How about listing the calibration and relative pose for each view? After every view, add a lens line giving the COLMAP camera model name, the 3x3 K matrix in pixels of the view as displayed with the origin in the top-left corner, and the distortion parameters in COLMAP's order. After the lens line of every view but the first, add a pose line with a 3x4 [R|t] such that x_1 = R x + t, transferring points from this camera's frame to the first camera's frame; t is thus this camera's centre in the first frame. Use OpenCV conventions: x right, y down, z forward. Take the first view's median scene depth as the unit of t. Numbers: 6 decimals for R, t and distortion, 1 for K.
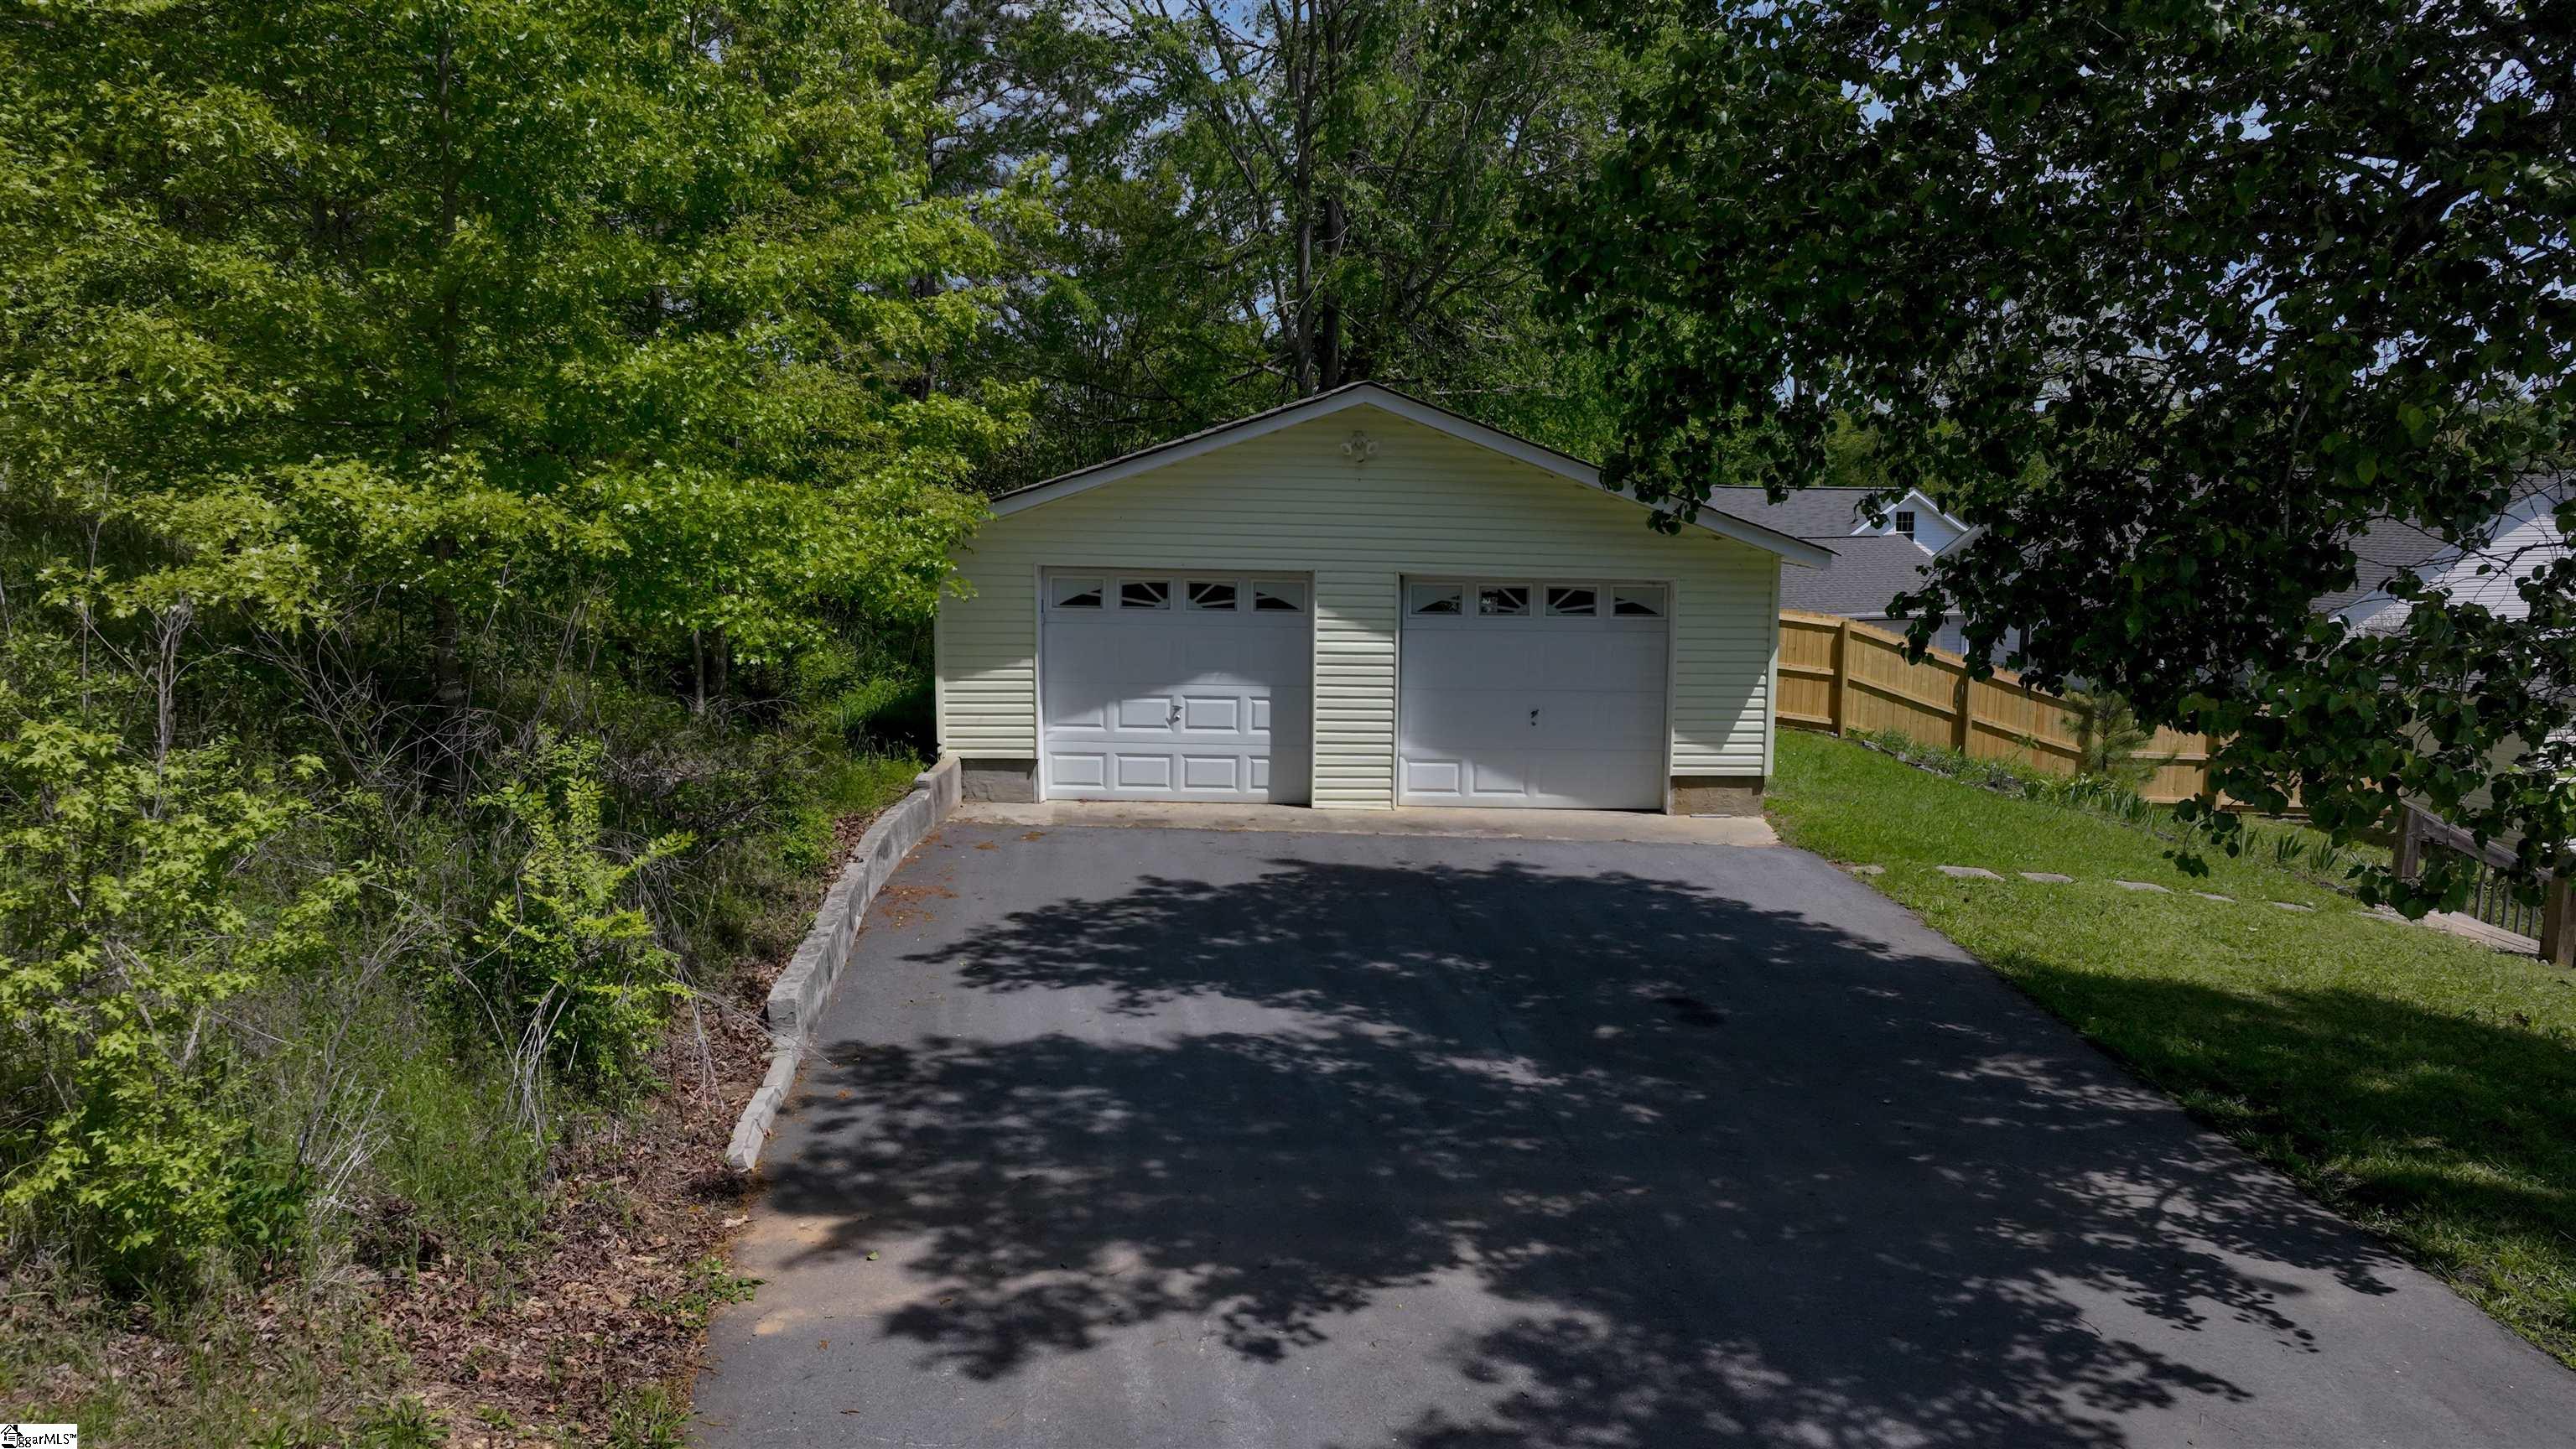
lens RADIAL K [[1792.0, 0, 1270.5], [0, 1792.0, 770.2], [0, 0, 1]] dist [0.004040, 0.000155]
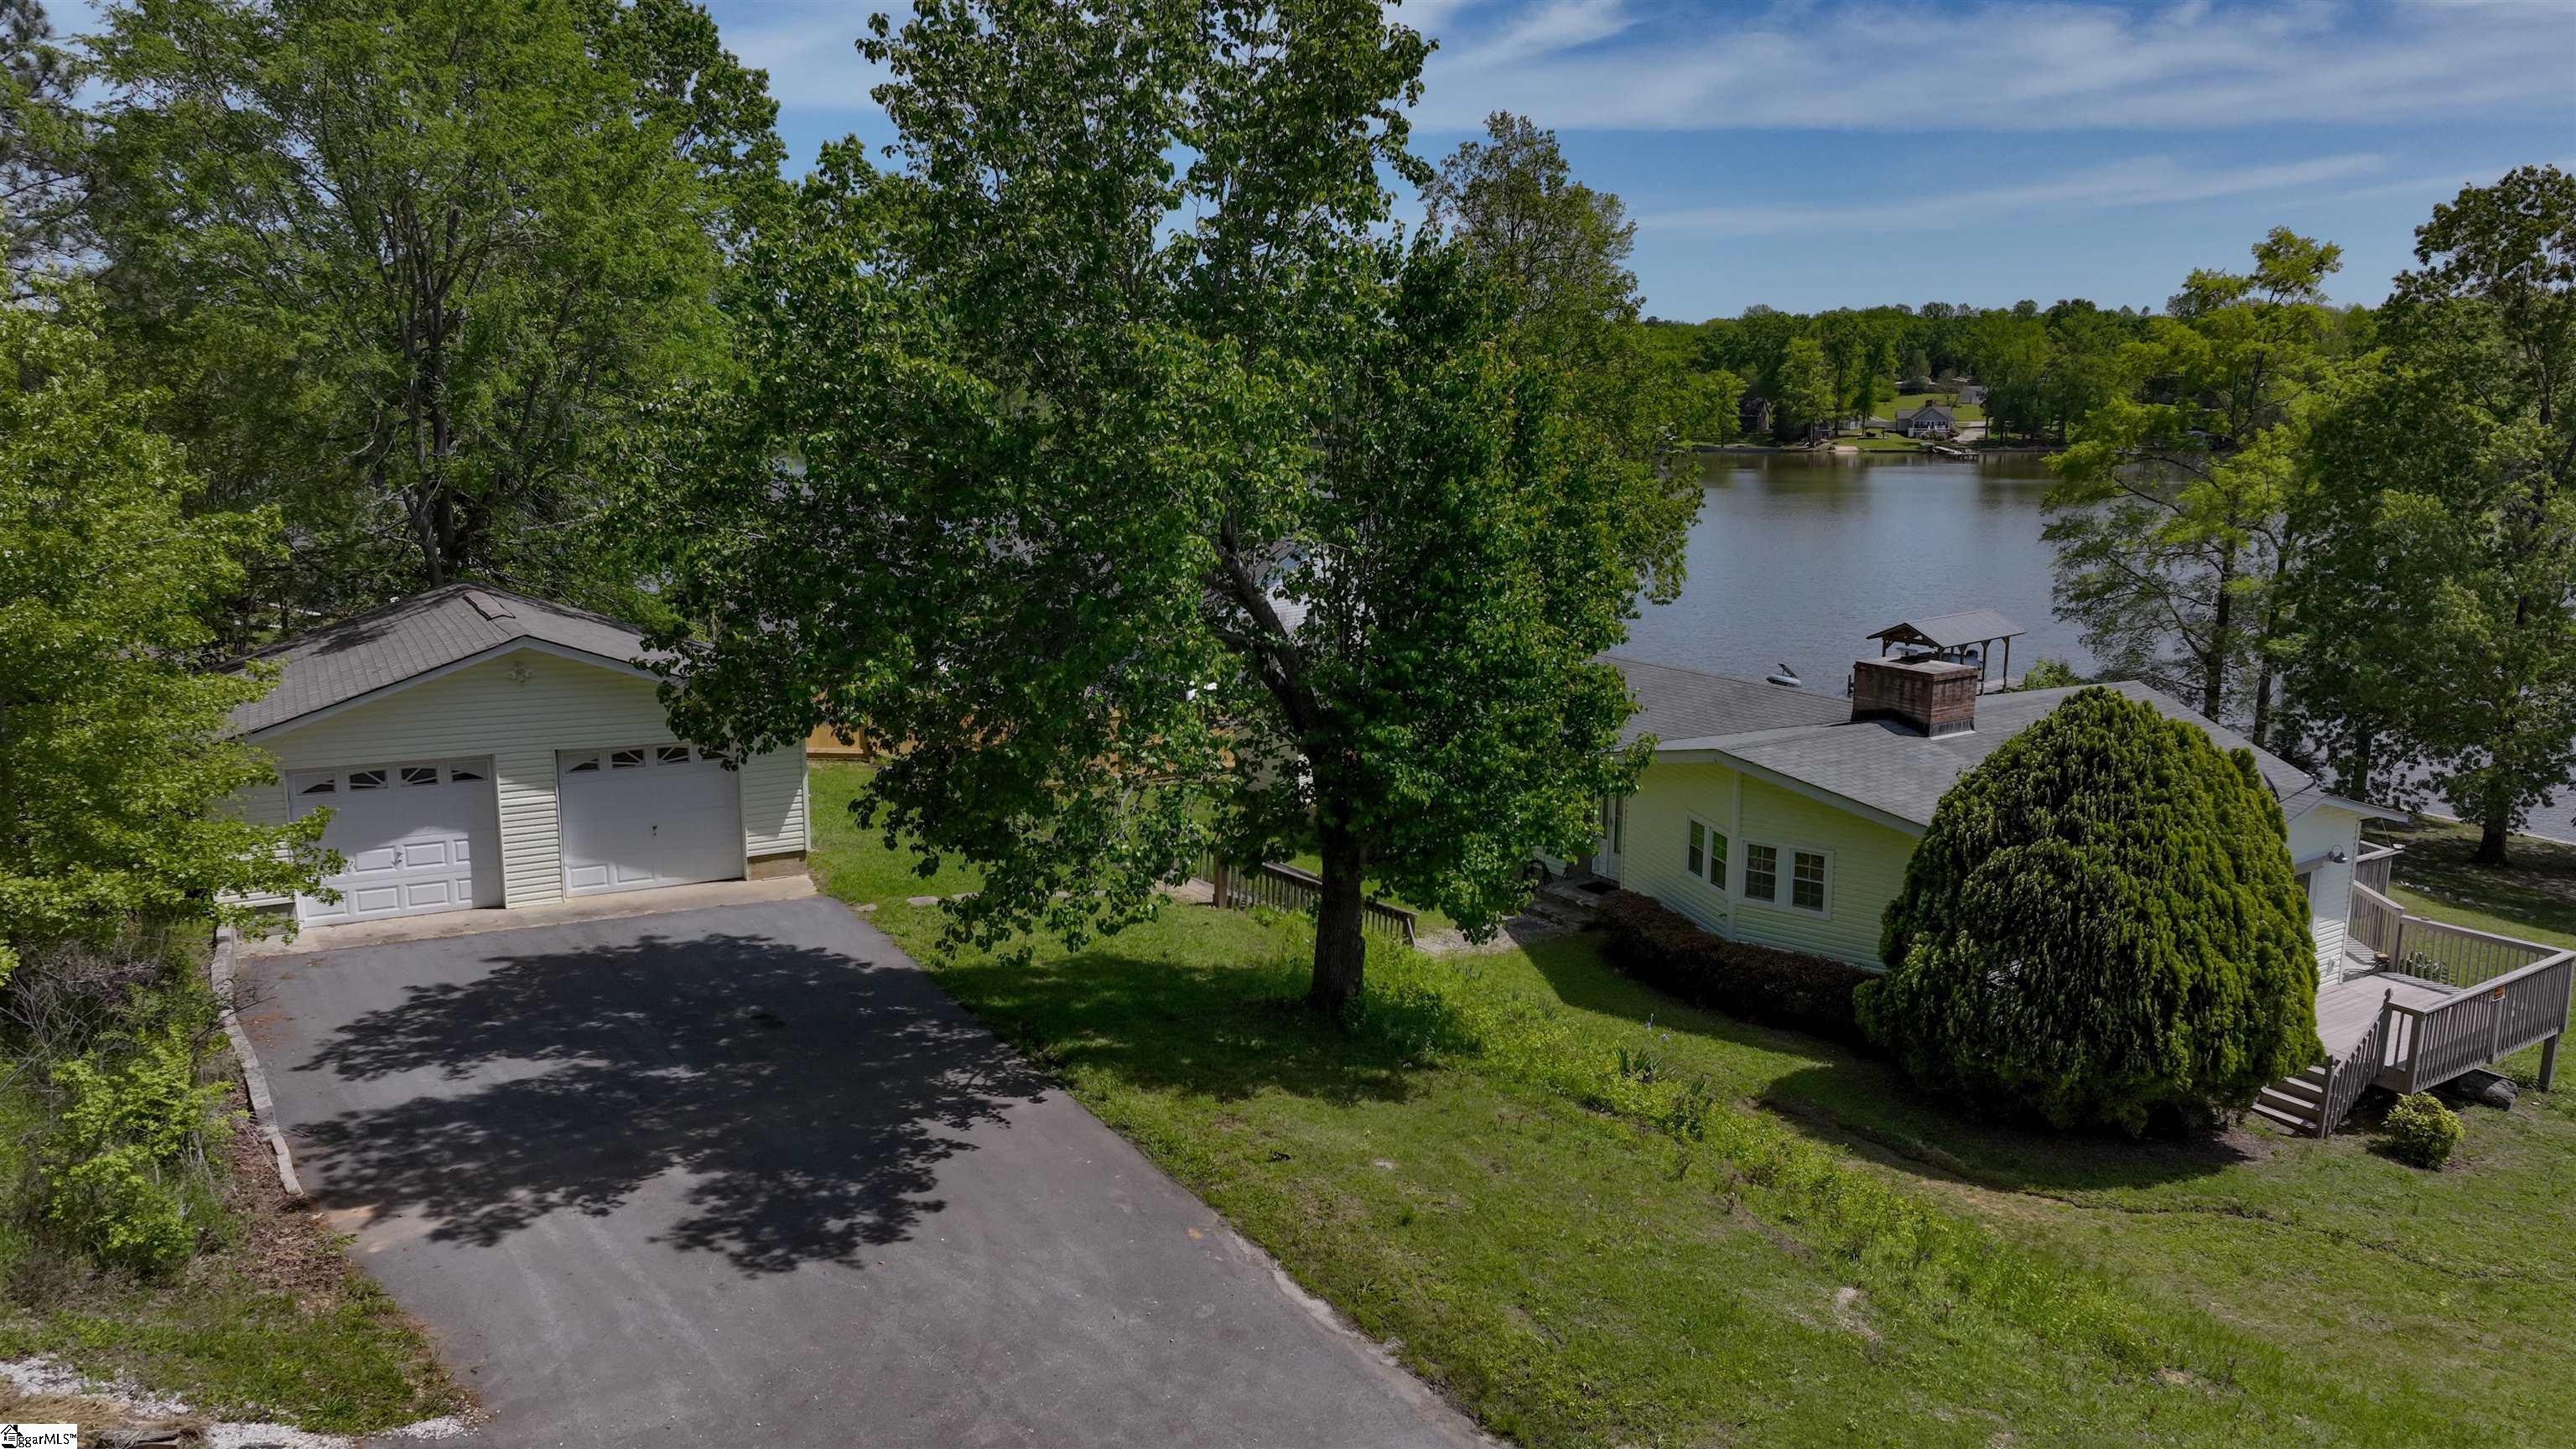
lens RADIAL K [[1811.8, 0, 1279.0], [0, 1811.8, 716.5], [0, 0, 1]] dist [0.000479, 0.011081]
pose [[0.871738, -0.090319, 0.481576, -0.226704], [0.080013, 0.995911, 0.041944, -0.265598], [-0.483395, 0.001968, 0.875400, -1.124464]]
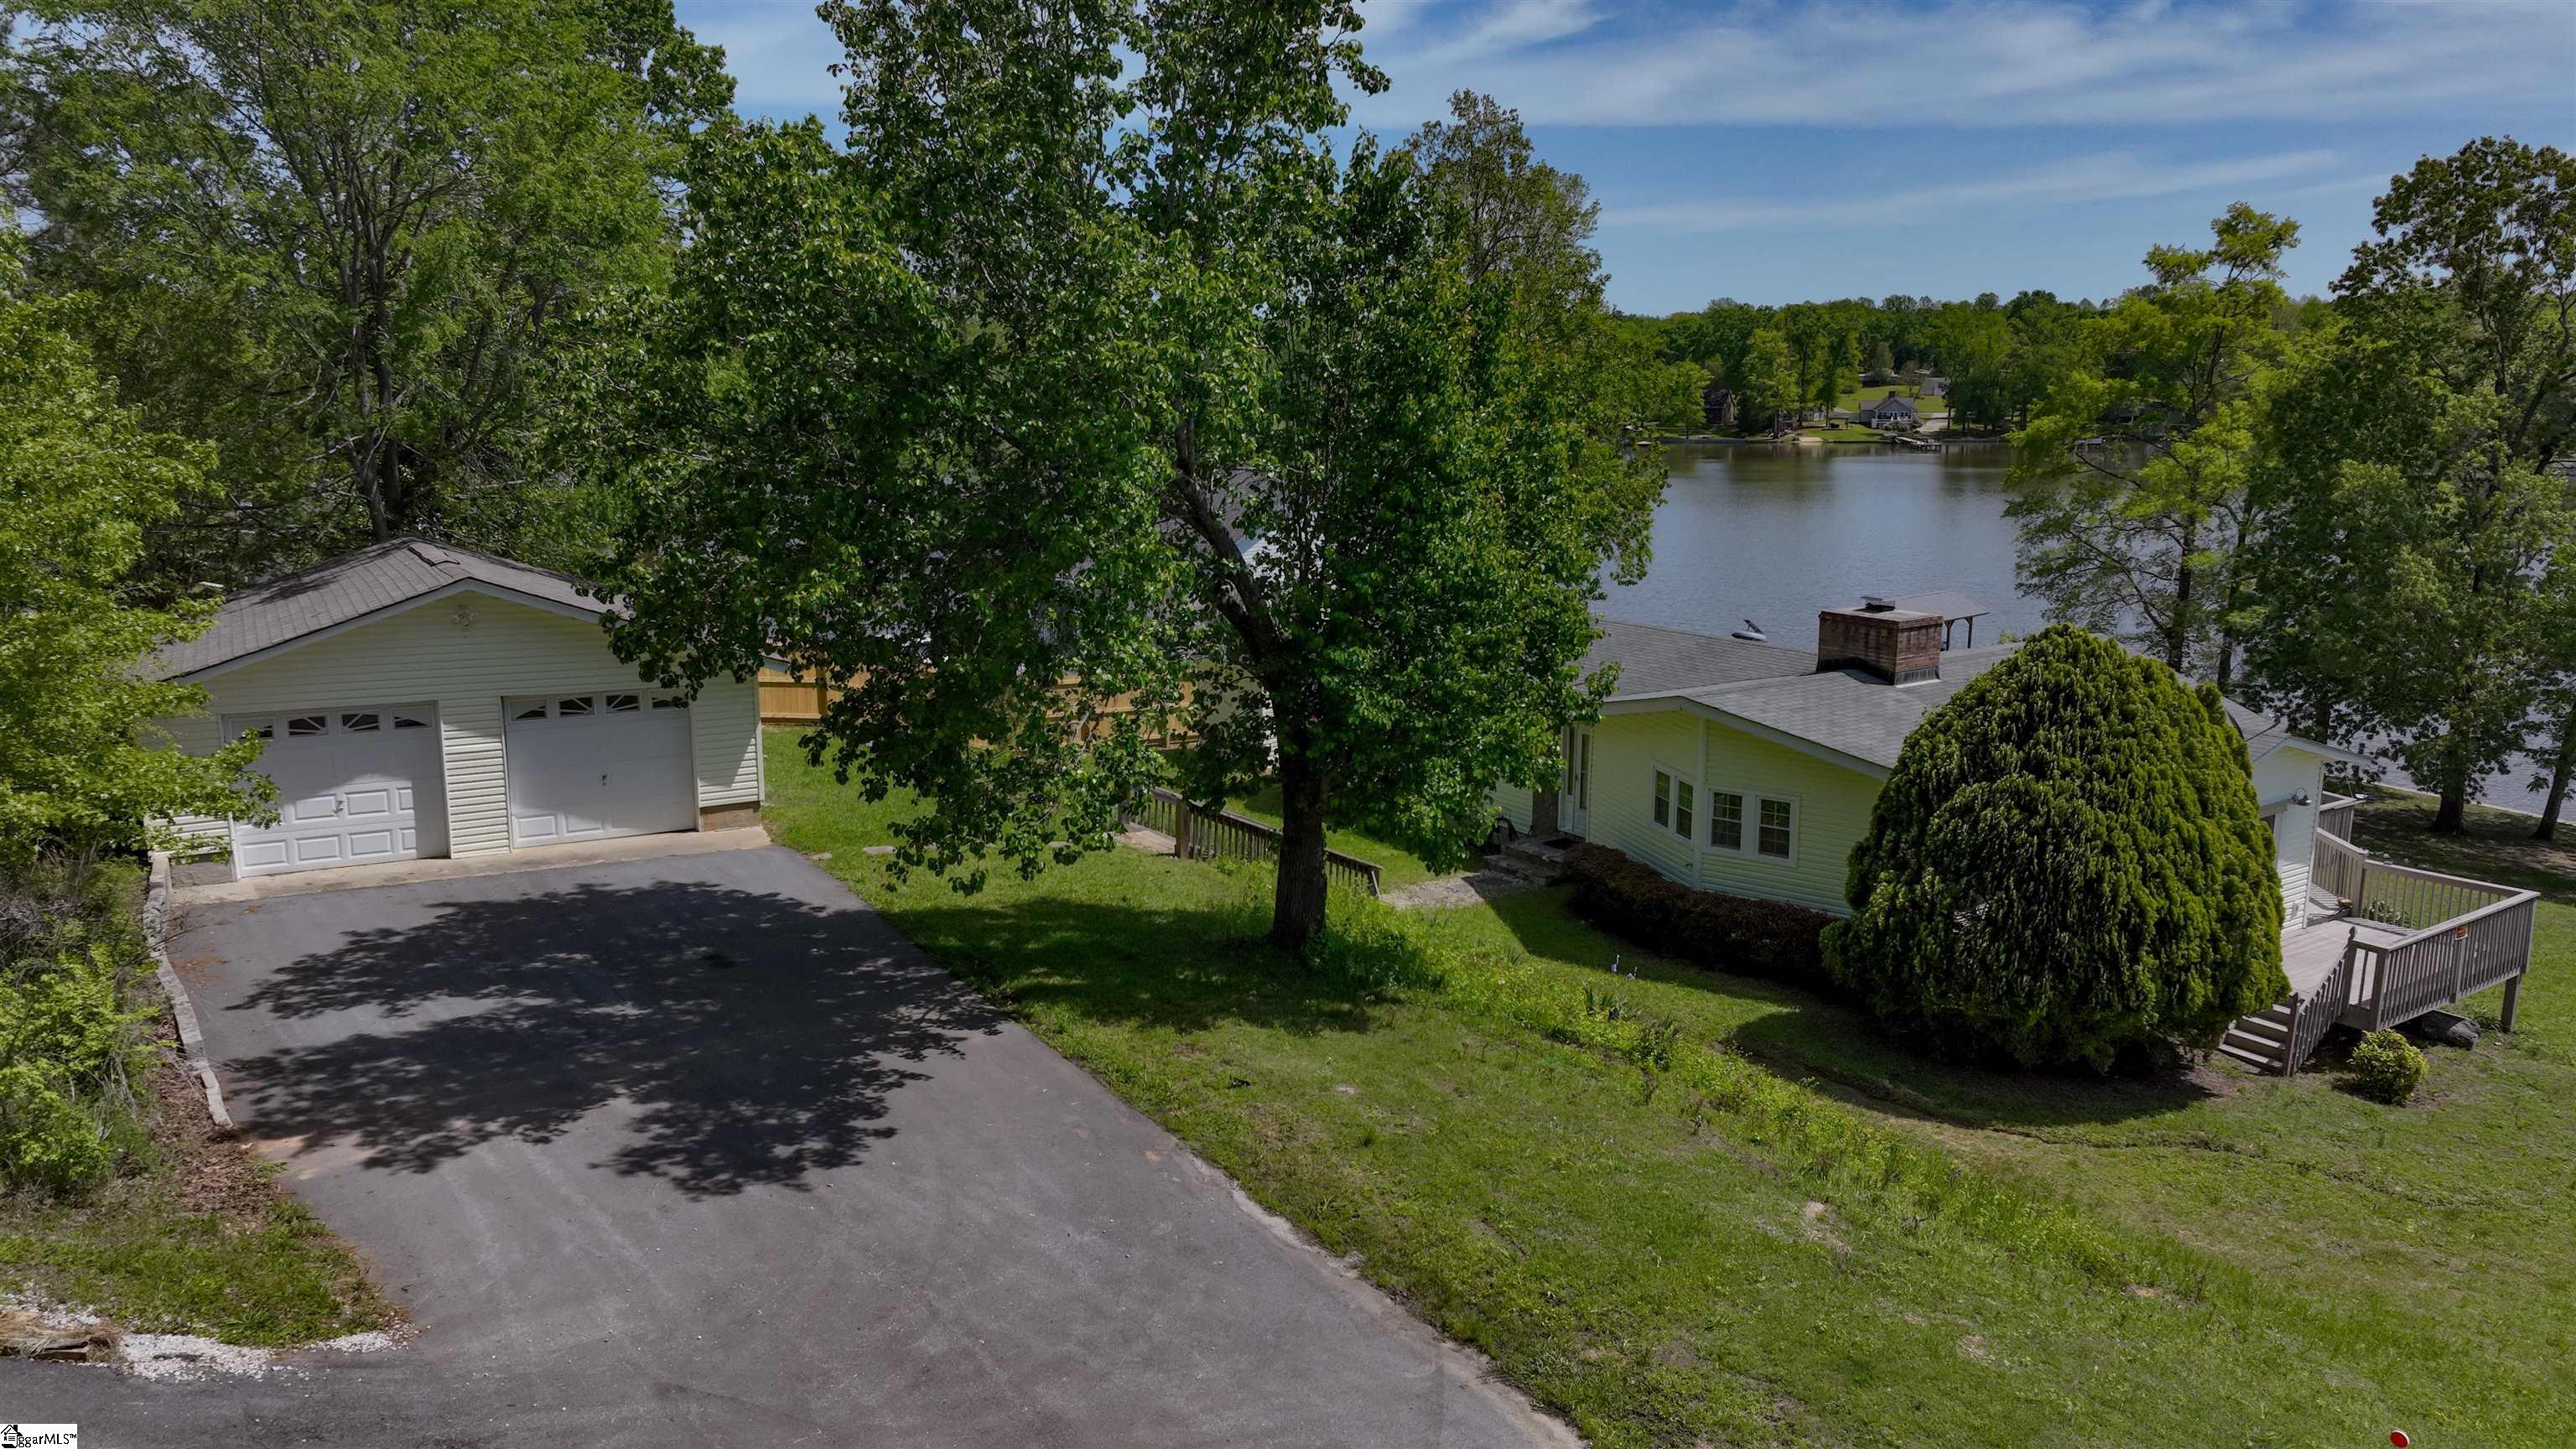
lens RADIAL K [[1811.8, 0, 1279.0], [0, 1811.8, 716.5], [0, 0, 1]] dist [0.000479, 0.011081]
pose [[0.862661, -0.096234, 0.496543, -0.207899], [0.084688, 0.995355, 0.045776, -0.185524], [-0.498642, 0.002562, 0.866804, -1.098960]]
